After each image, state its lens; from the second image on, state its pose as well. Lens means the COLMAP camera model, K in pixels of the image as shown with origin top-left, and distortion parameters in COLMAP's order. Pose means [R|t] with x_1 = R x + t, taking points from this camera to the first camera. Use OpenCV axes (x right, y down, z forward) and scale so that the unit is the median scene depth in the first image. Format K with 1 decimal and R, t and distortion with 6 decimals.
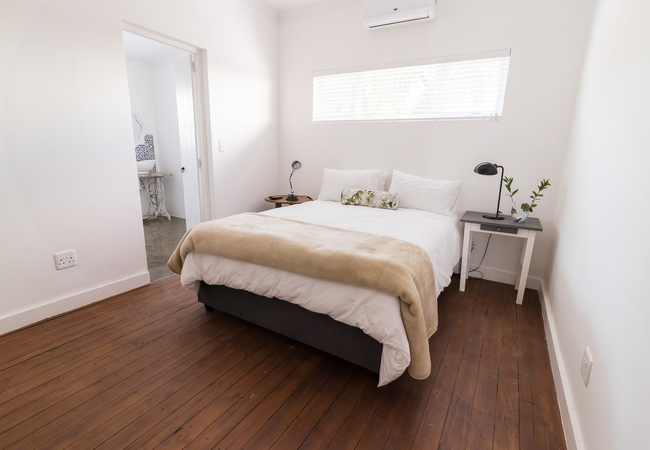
lens RADIAL K [[314.5, 0, 325.0], [0, 314.5, 225.0], [0, 0, 1]] dist [0.003605, 0.000135]
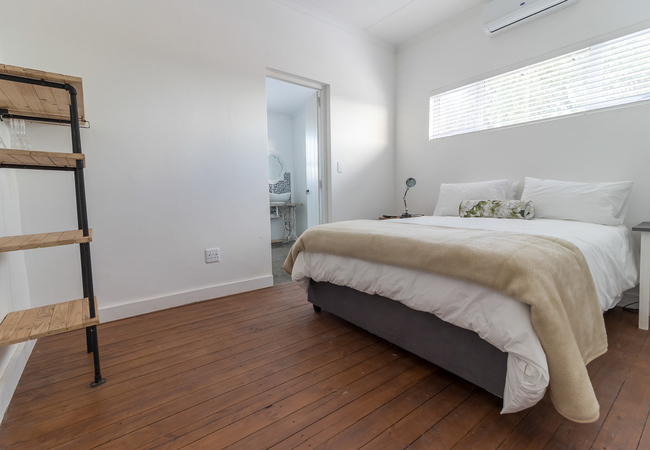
lens RADIAL K [[298.6, 0, 326.4], [0, 298.6, 227.5], [0, 0, 1]] dist [0.006028, 0.000587]
pose [[0.923883, -0.002878, -0.382665, 0.038553], [-0.046362, 0.991764, -0.119393, 0.123207], [0.379857, 0.128046, 0.916140, 0.084875]]
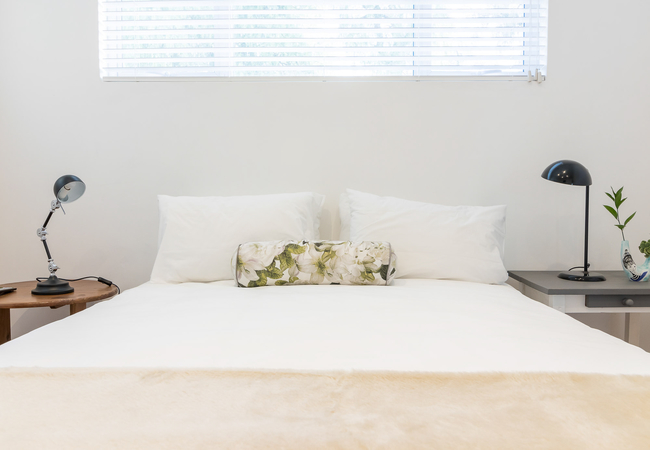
lens RADIAL K [[533.3, 0, 325.0], [0, 533.3, 225.0], [0, 0, 1]] dist [-0.003523, -0.001573]
pose [[0.866971, -0.051135, 0.495728, -0.221637], [0.139185, 0.979984, -0.142331, -0.052076], [-0.478528, 0.192395, 0.856735, 0.626287]]
